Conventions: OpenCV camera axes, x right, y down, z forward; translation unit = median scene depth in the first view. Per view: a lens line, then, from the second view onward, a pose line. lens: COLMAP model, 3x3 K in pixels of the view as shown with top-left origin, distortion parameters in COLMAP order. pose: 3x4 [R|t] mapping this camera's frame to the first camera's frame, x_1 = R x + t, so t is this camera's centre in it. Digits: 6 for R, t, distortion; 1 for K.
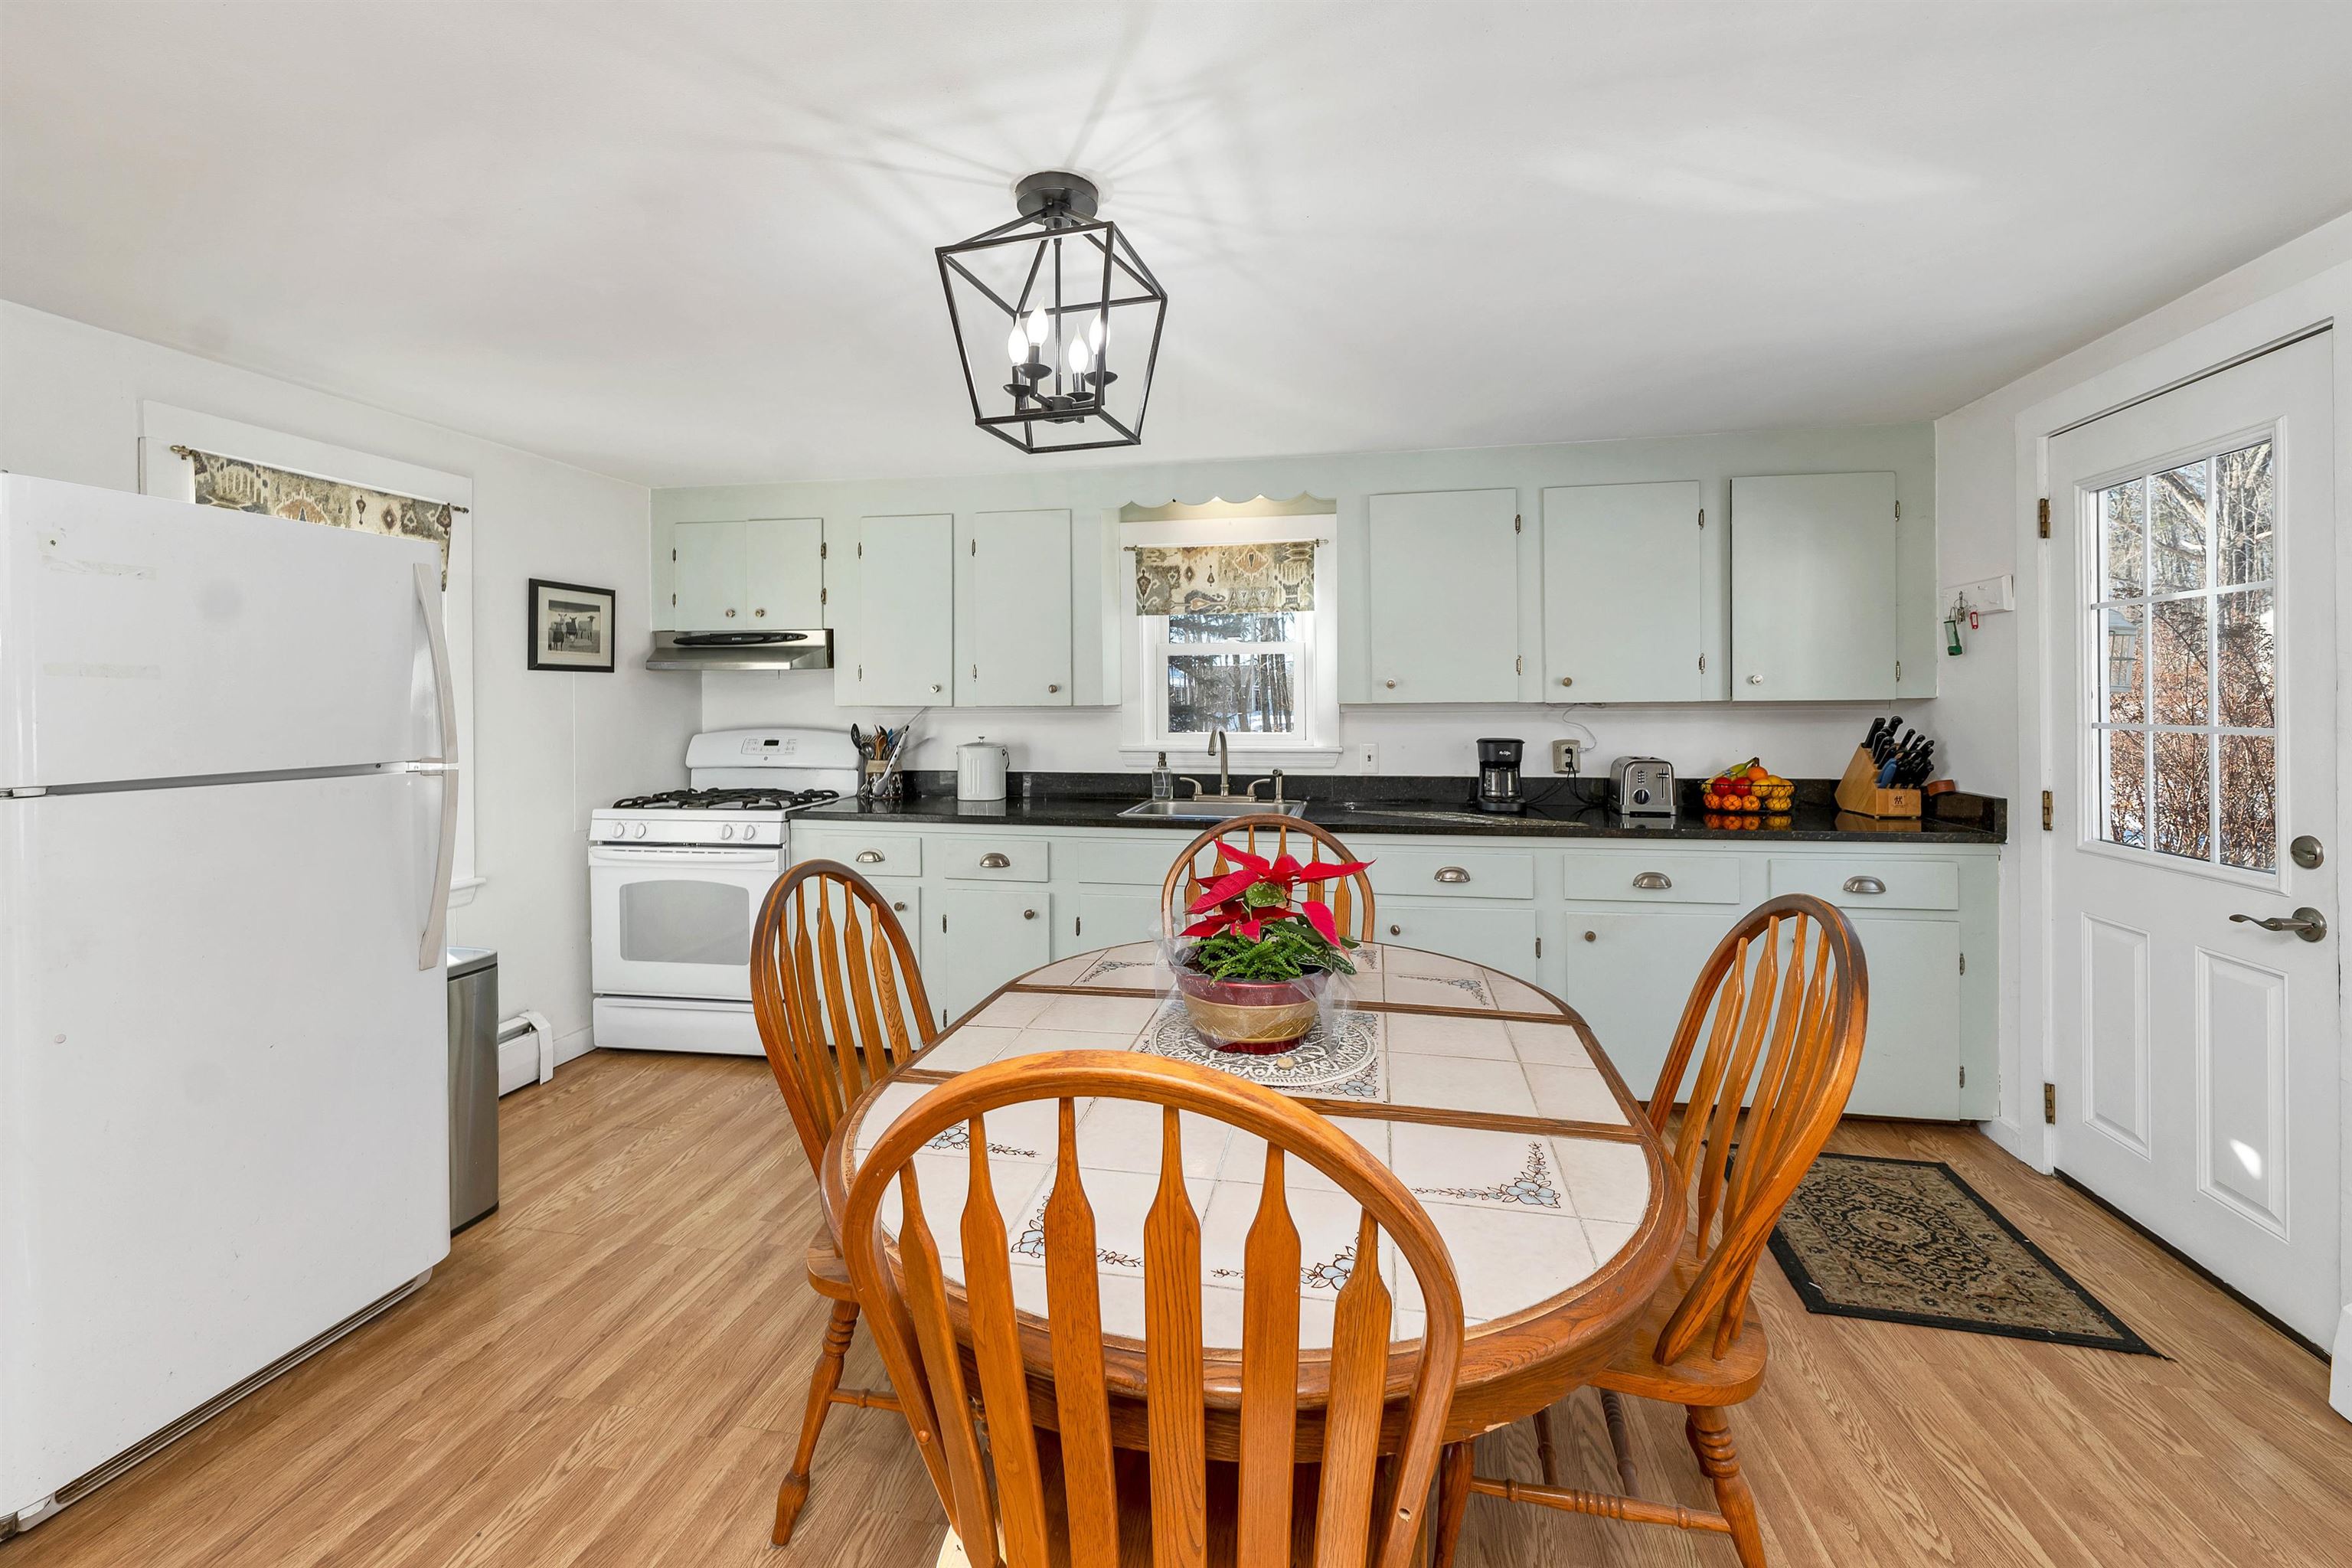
lens RADIAL K [[989.4, 0, 1172.5], [0, 989.4, 700.5], [0, 0, 1]] dist [-0.002594, -0.000768]
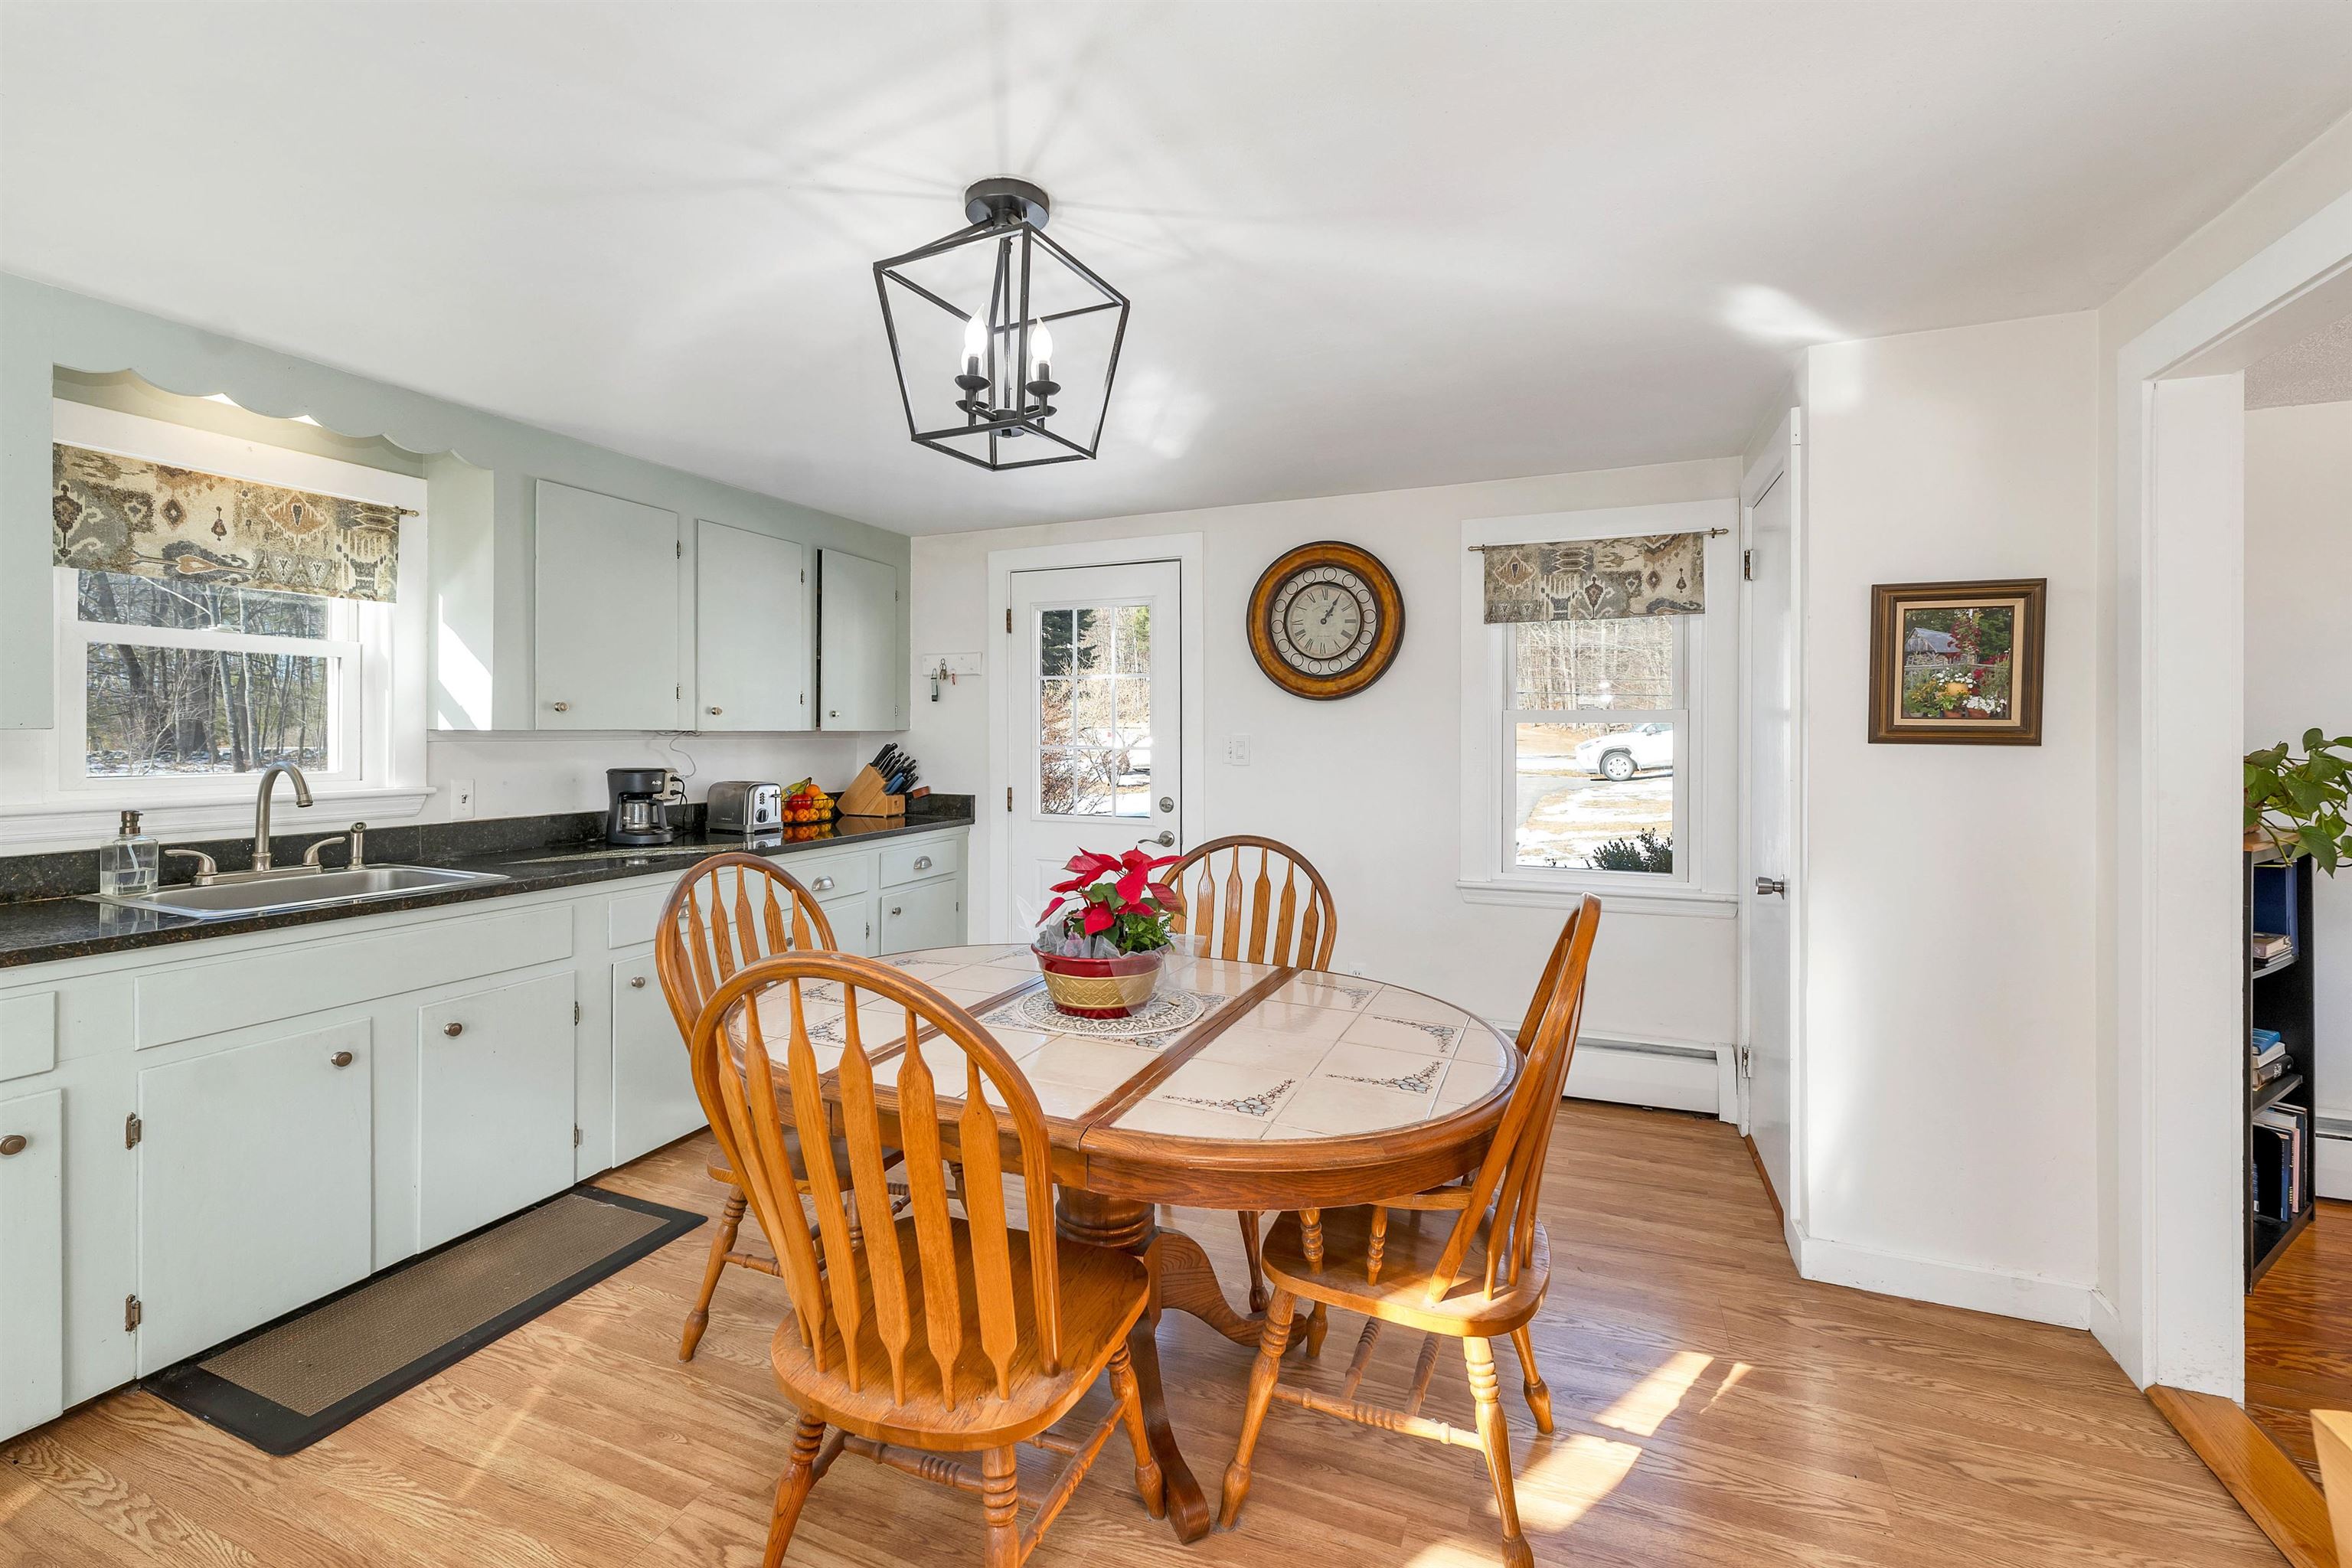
lens RADIAL K [[989.4, 0, 1163.5], [0, 989.4, 740.2], [0, 0, 1]] dist [-0.002594, -0.000768]
pose [[0.188494, 0.001133, 0.982074, -0.488852], [-0.005500, 0.999985, -0.000098, 0.008368], [-0.982059, -0.005383, 0.188497, 0.311305]]
